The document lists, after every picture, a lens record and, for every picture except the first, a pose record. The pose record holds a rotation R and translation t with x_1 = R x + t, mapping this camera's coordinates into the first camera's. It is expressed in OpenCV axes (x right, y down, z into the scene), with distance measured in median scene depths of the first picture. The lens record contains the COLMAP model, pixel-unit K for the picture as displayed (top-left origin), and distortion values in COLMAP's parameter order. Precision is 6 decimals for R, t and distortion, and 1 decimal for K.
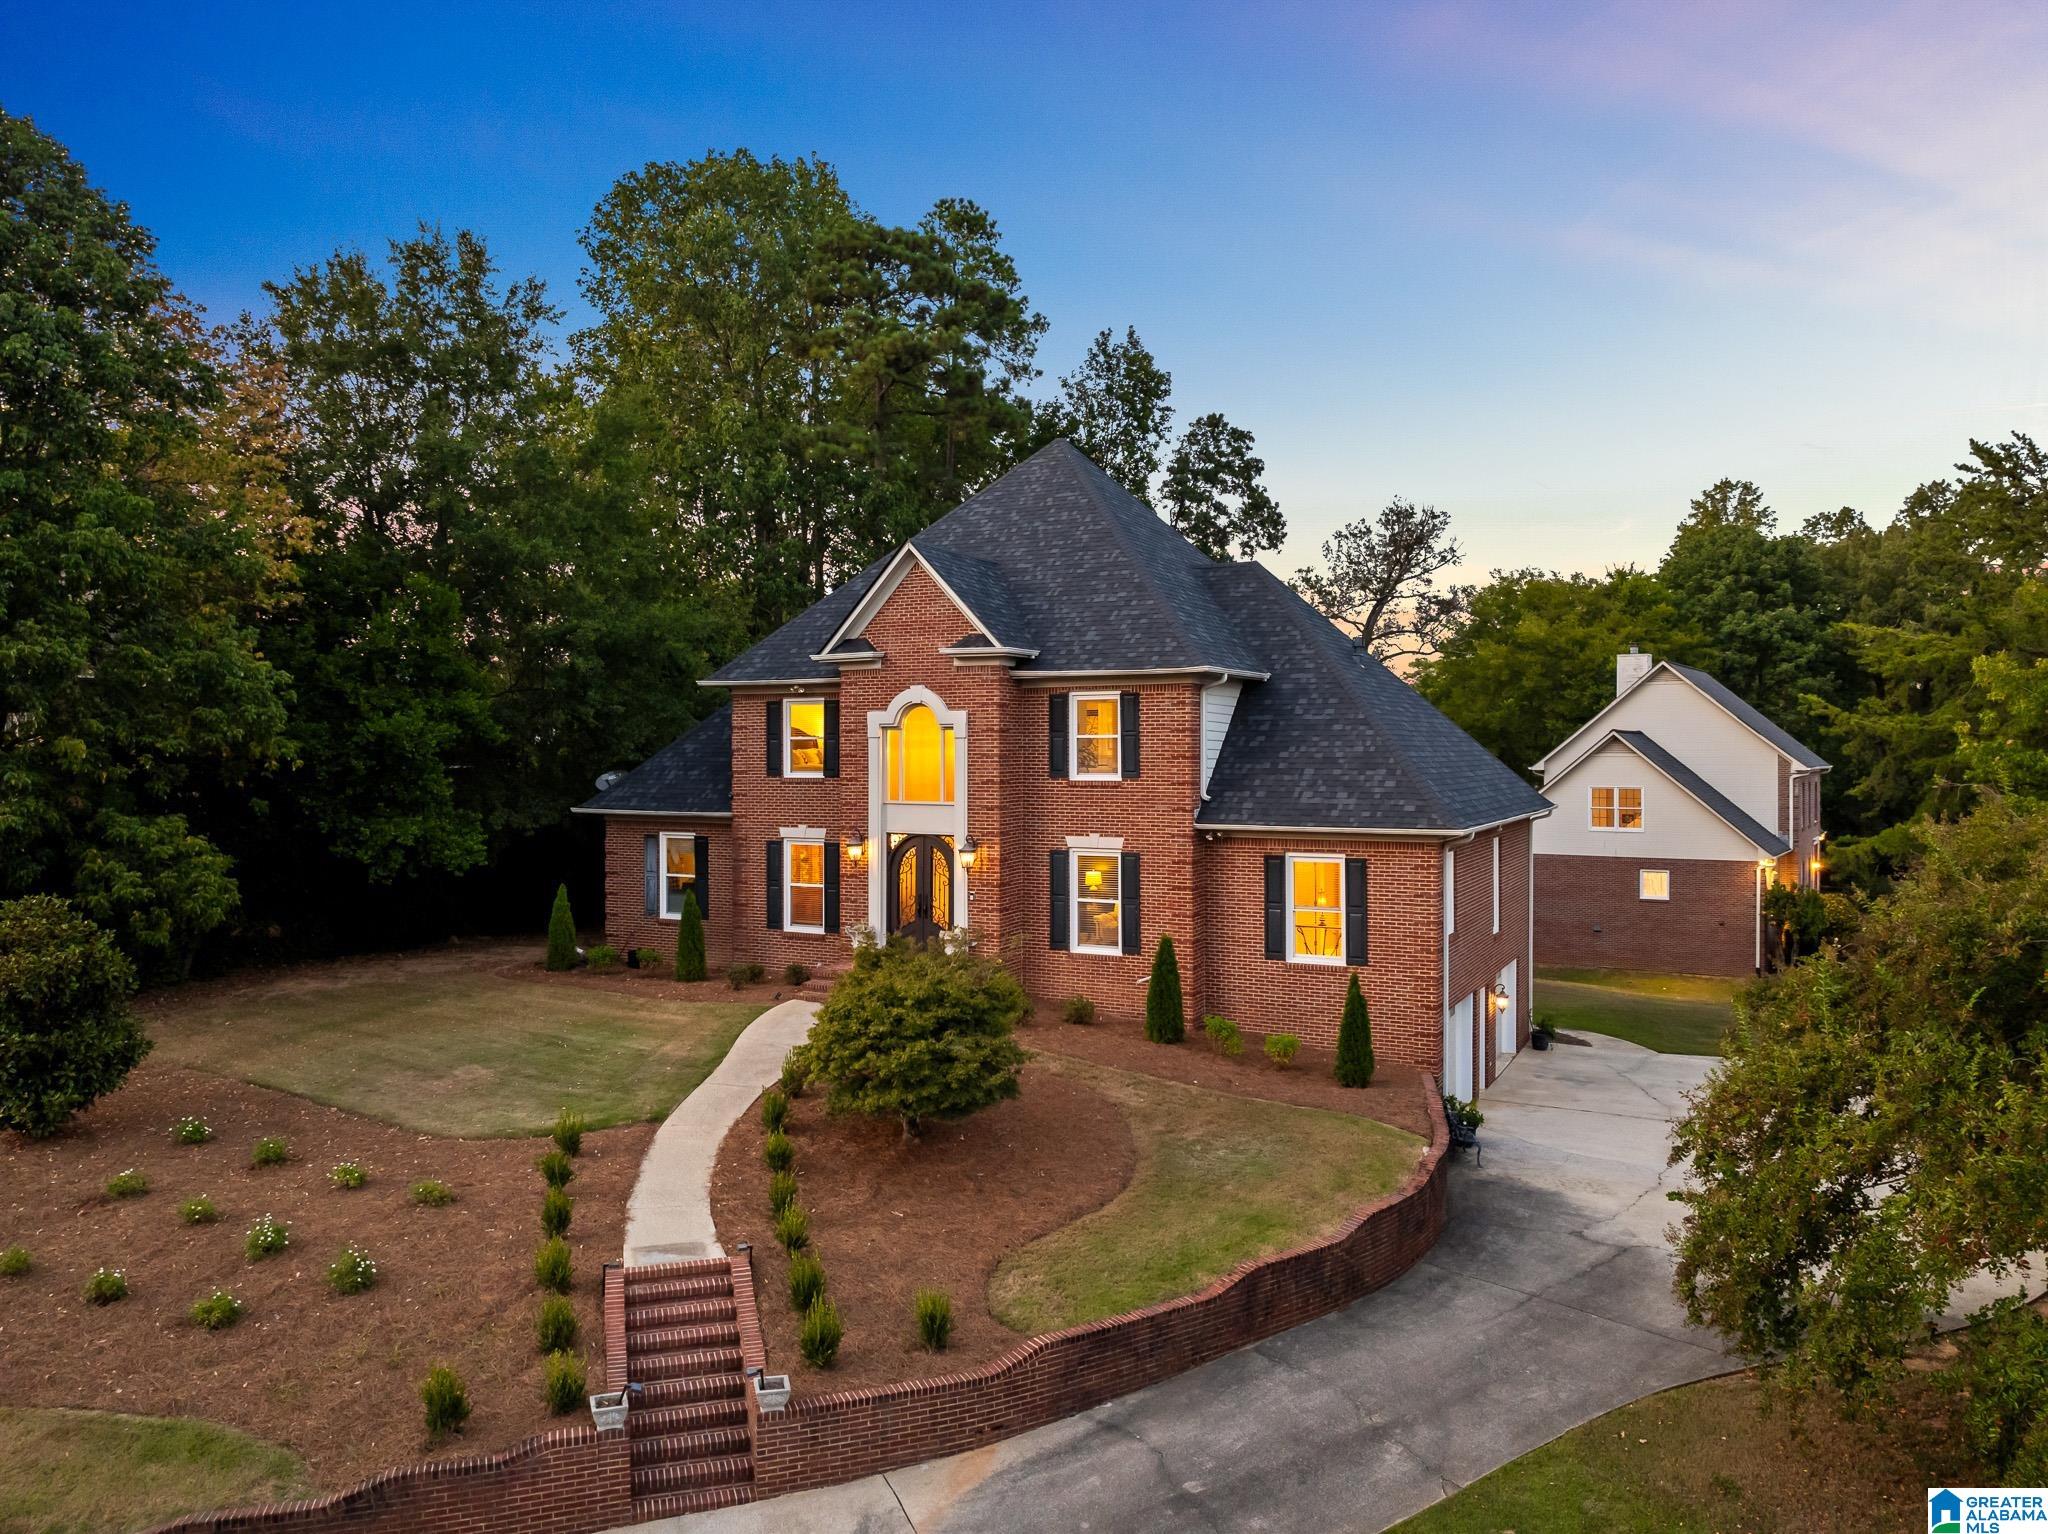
lens RADIAL K [[1444.2, 0, 1030.1], [0, 1444.2, 752.2], [0, 0, 1]] dist [-0.054617, 0.021455]
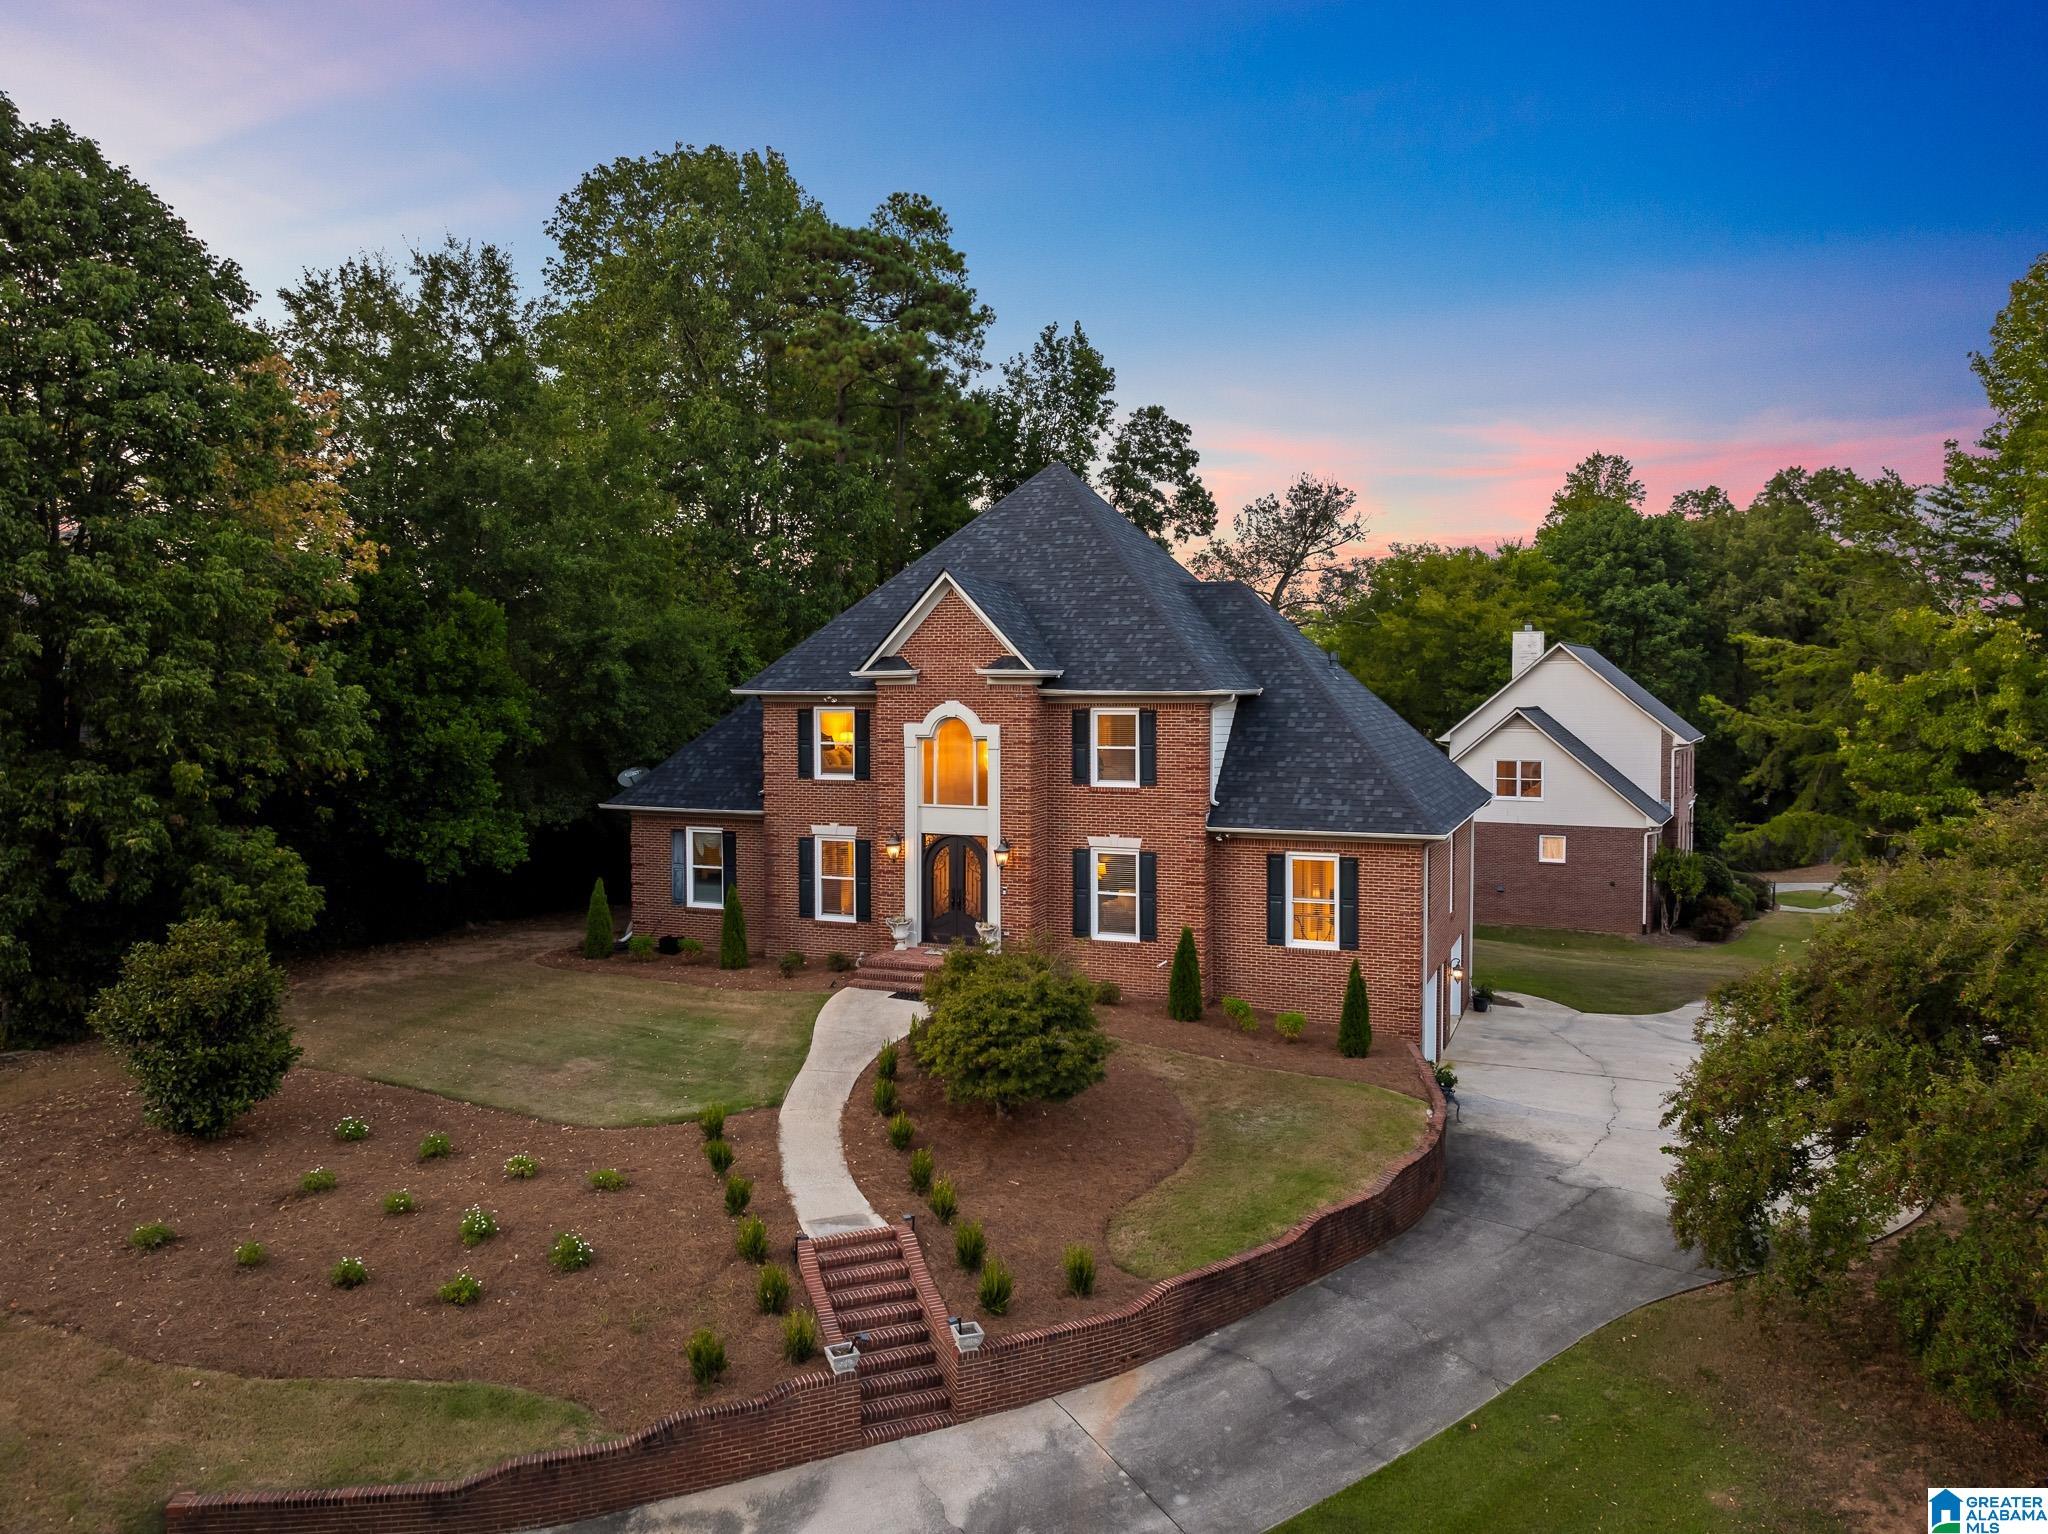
lens RADIAL K [[1451.3, 0, 1030.7], [0, 1451.3, 741.1], [0, 0, 1]] dist [-0.039602, -0.011424]
pose [[0.995485, -0.003880, 0.094837, -0.127745], [0.000542, 0.999380, 0.035198, -0.056301], [-0.094915, -0.034987, 0.994870, -0.116044]]
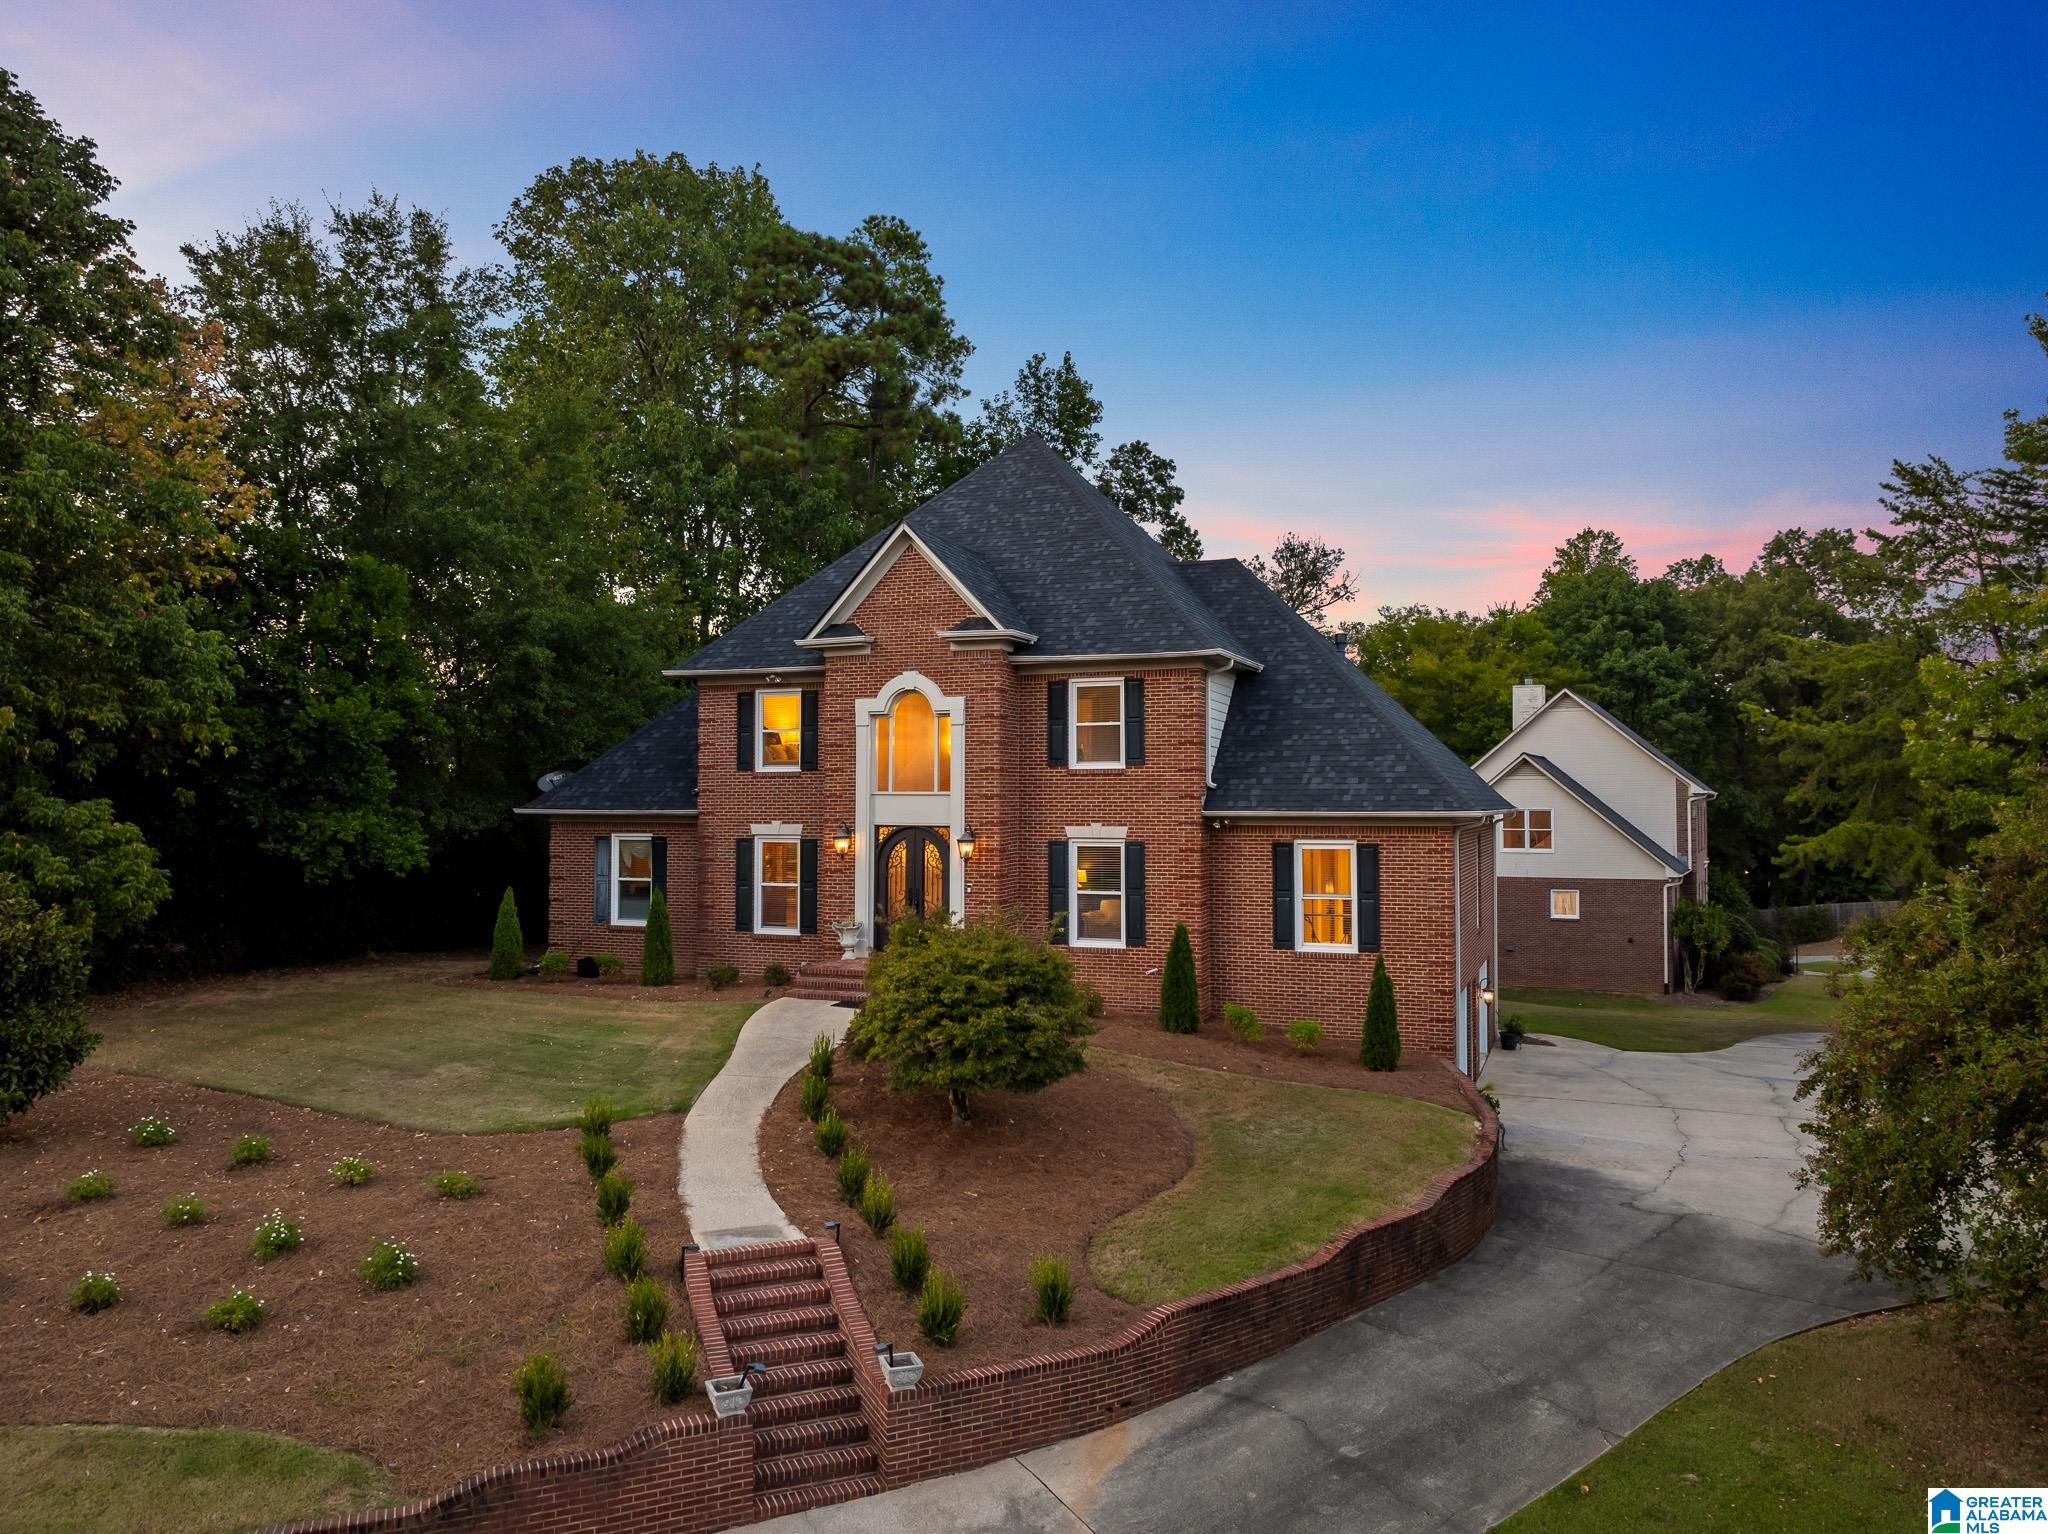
lens RADIAL K [[1444.2, 0, 1030.1], [0, 1444.2, 752.2], [0, 0, 1]] dist [-0.054617, 0.021455]
pose [[0.994191, 0.006213, 0.107449, -0.105255], [-0.002101, 0.999262, -0.038343, 0.046225], [-0.107608, 0.037895, 0.993471, 0.034546]]
